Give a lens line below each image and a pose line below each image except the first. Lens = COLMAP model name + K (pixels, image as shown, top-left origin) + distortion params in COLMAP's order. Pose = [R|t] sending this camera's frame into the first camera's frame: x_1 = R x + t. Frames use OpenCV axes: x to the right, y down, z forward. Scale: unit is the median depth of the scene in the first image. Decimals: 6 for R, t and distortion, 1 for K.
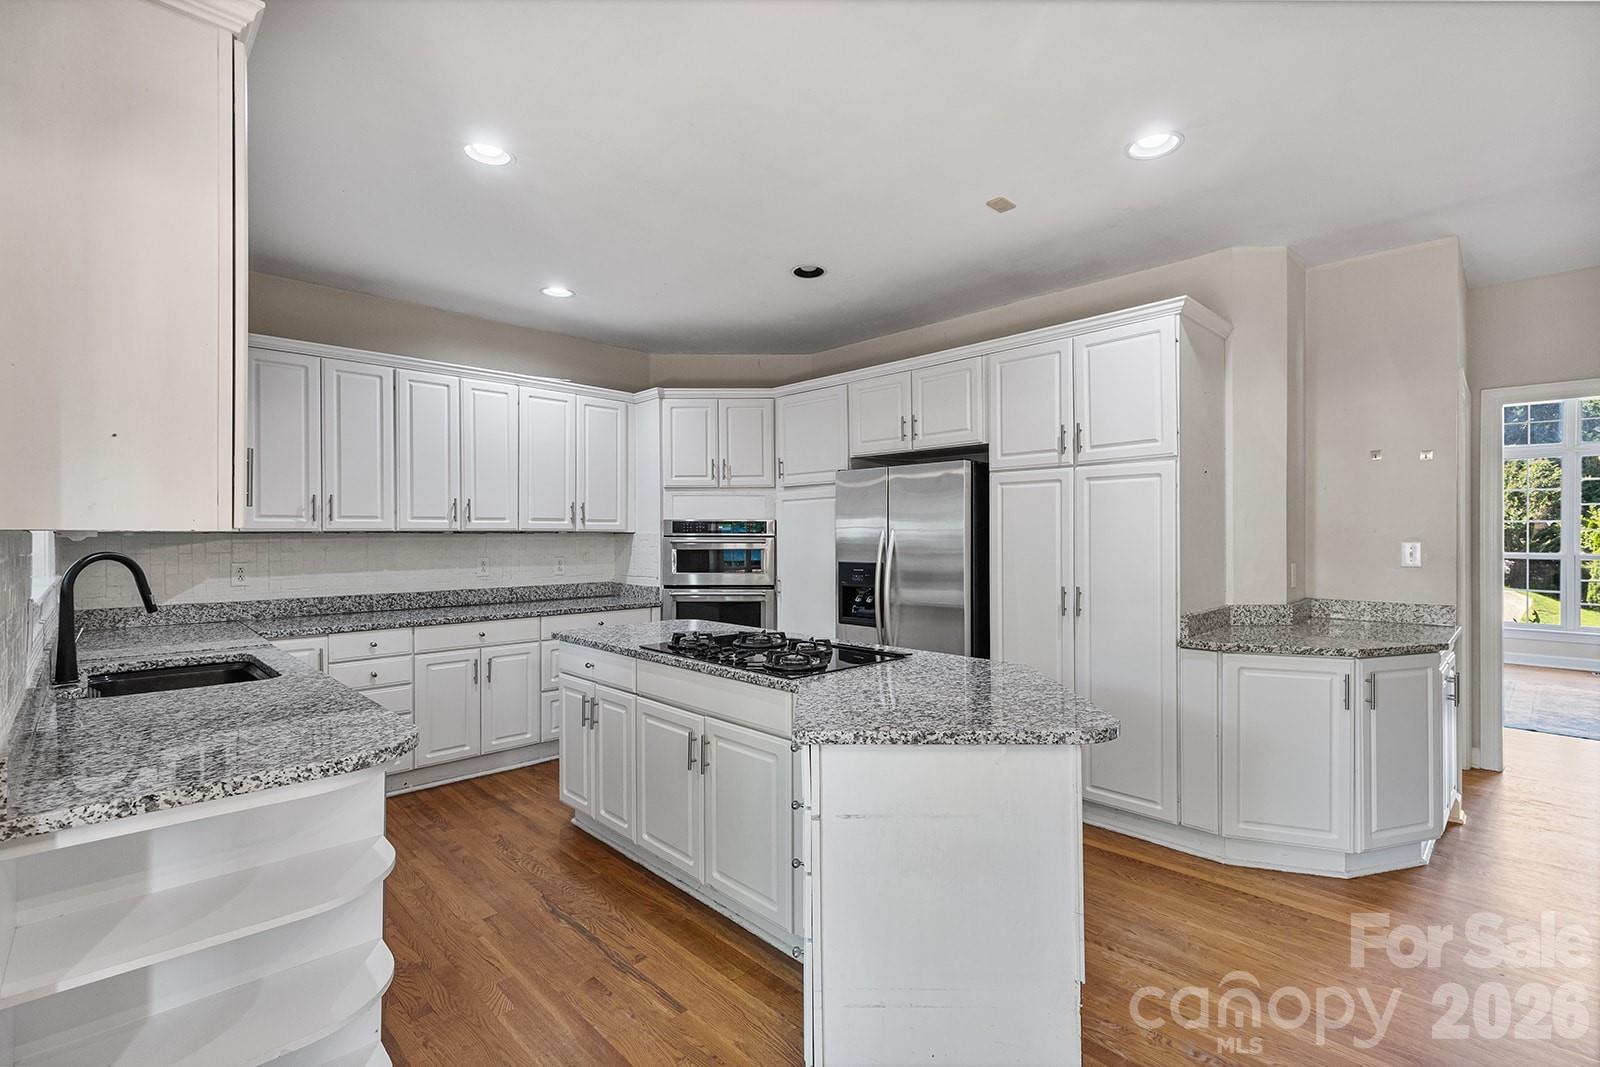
lens RADIAL K [[720.0, 0, 811.7], [0, 720.0, 536.2], [0, 0, 1]] dist [0.010214, -0.001318]
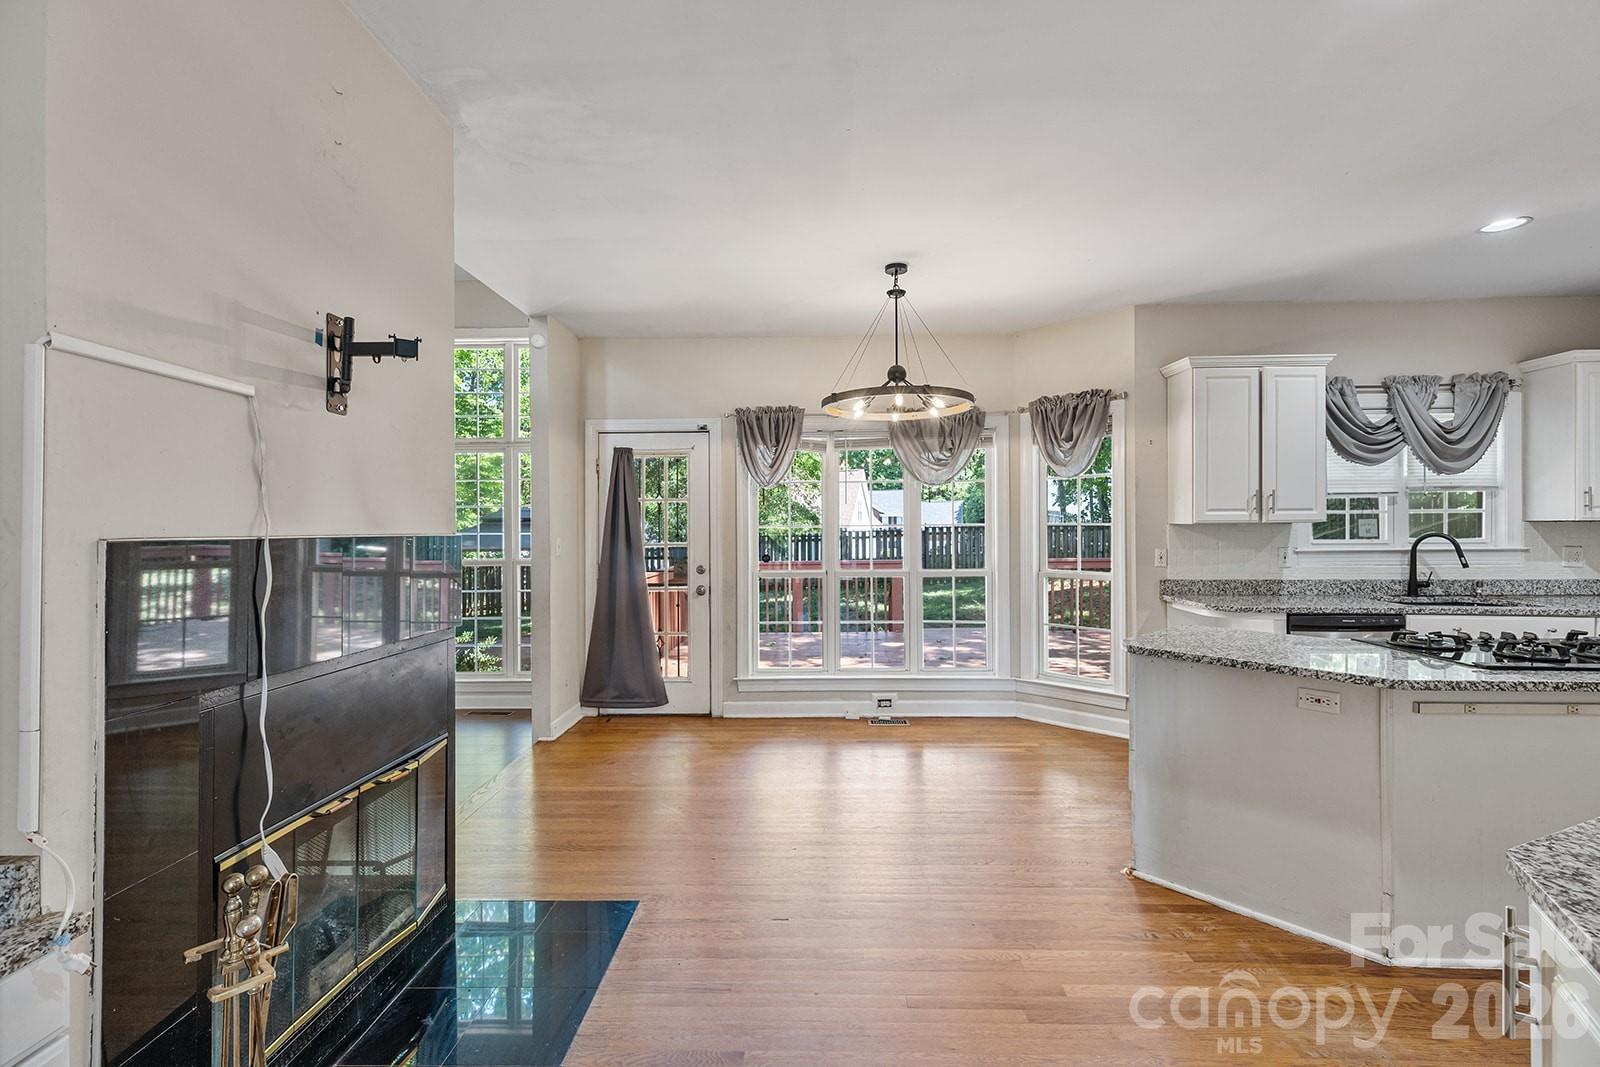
lens RADIAL K [[720.0, 0, 807.4], [0, 720.0, 526.8], [0, 0, 1]] dist [0.010214, -0.001318]
pose [[-0.721761, 0.007431, -0.692102, 0.816666], [0.004489, 0.999972, 0.006056, -0.006839], [0.692127, 0.001264, -0.721774, 0.660557]]
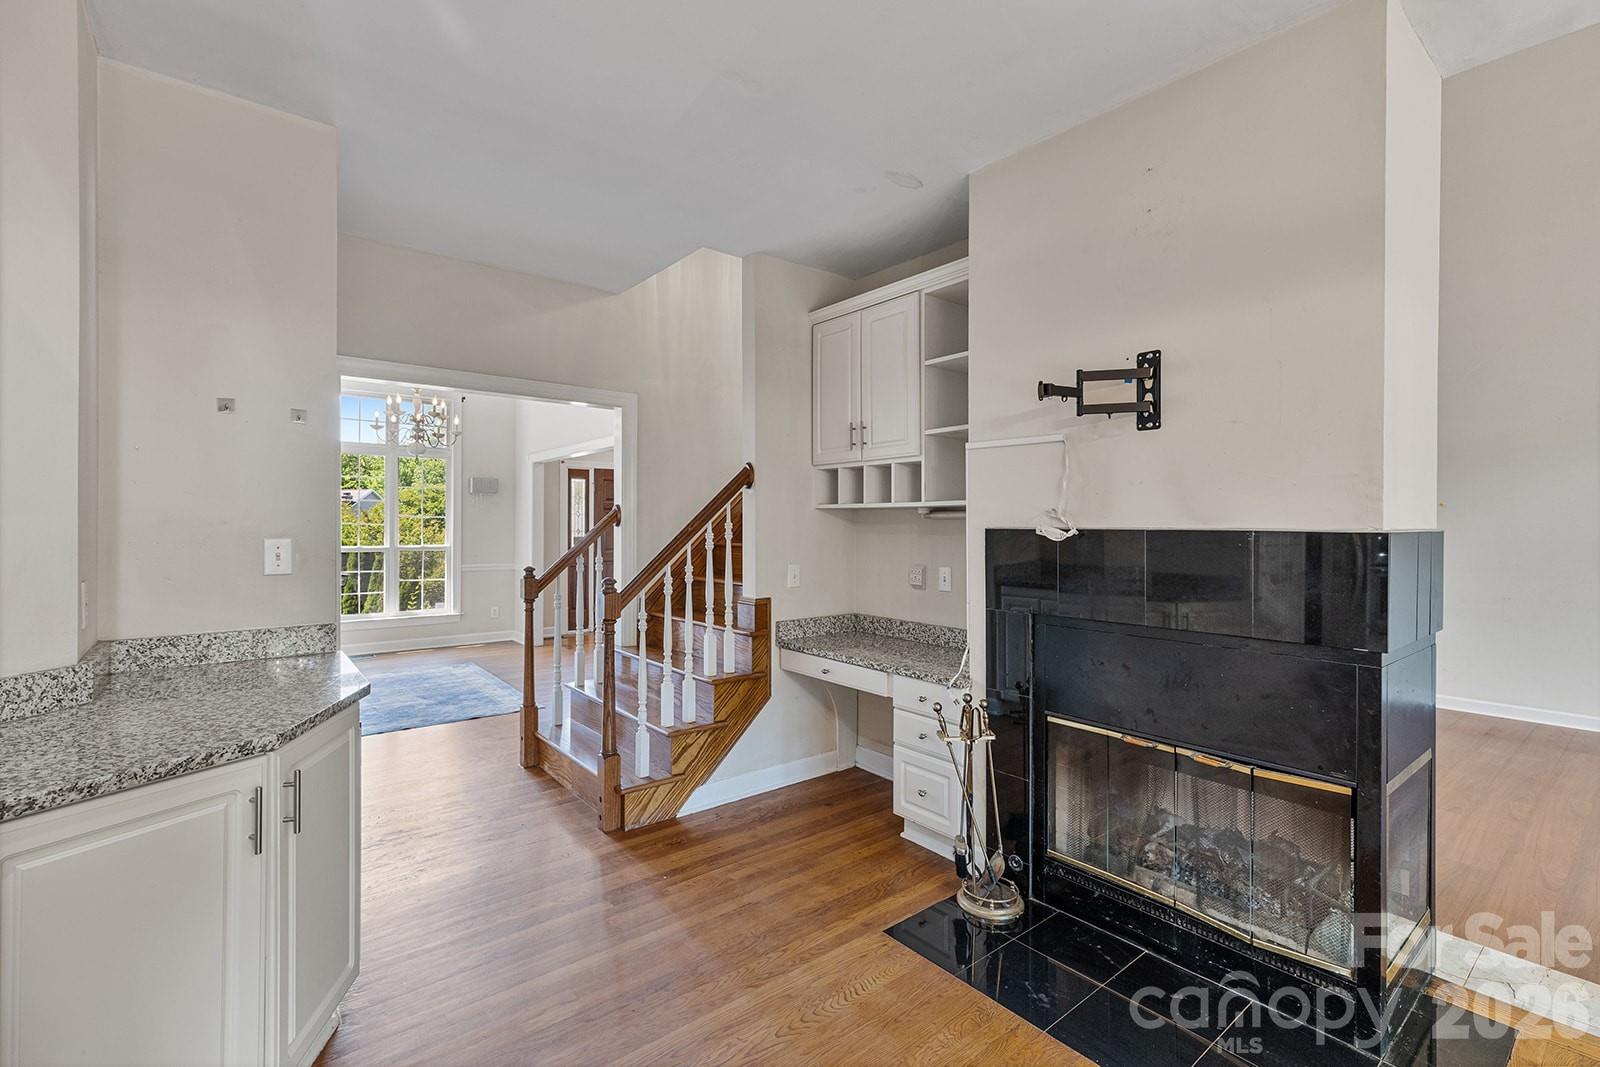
lens RADIAL K [[720.0, 0, 803.5], [0, 720.0, 528.4], [0, 0, 1]] dist [0.010214, -0.001318]
pose [[0.111560, 0.001446, 0.993757, 0.166495], [0.007511, 0.999969, -0.002298, 0.003259], [-0.993729, 0.007720, 0.111546, 0.352845]]
